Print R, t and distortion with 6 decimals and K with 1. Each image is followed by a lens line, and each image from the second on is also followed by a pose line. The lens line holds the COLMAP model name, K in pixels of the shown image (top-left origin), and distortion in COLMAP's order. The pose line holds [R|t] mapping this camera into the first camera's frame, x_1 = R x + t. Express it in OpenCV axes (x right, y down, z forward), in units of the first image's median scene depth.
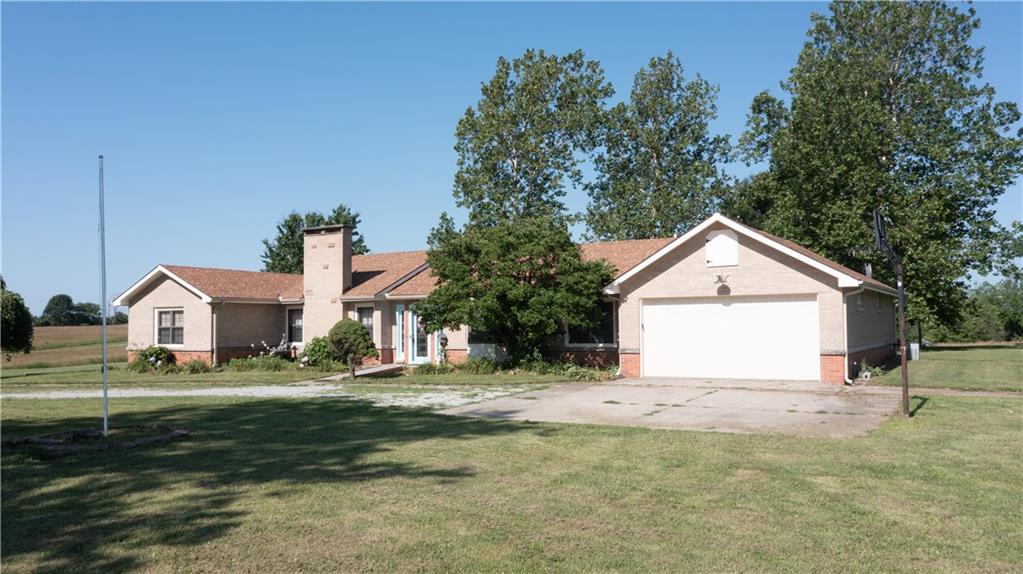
lens RADIAL K [[785.0, 0, 514.9], [0, 785.0, 303.9], [0, 0, 1]] dist [-0.003344, -0.001781]
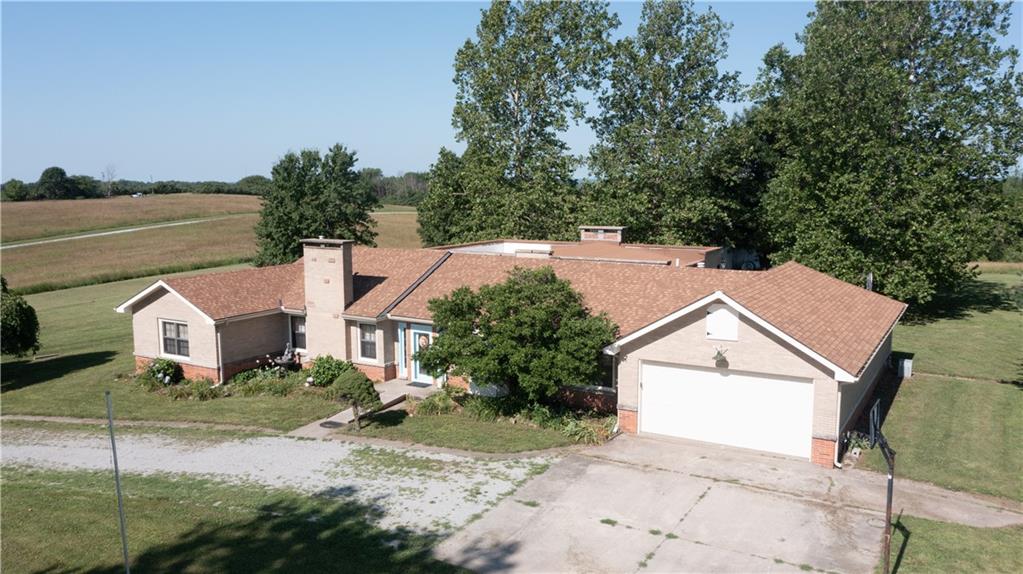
lens RADIAL K [[785.0, 0, 514.9], [0, 785.0, 303.9], [0, 0, 1]] dist [-0.003344, -0.001781]
pose [[0.999991, 0.004025, 0.000999, -0.002130], [-0.004138, 0.984416, 0.175809, -0.192581], [-0.000275, -0.175812, 0.984424, 0.010901]]
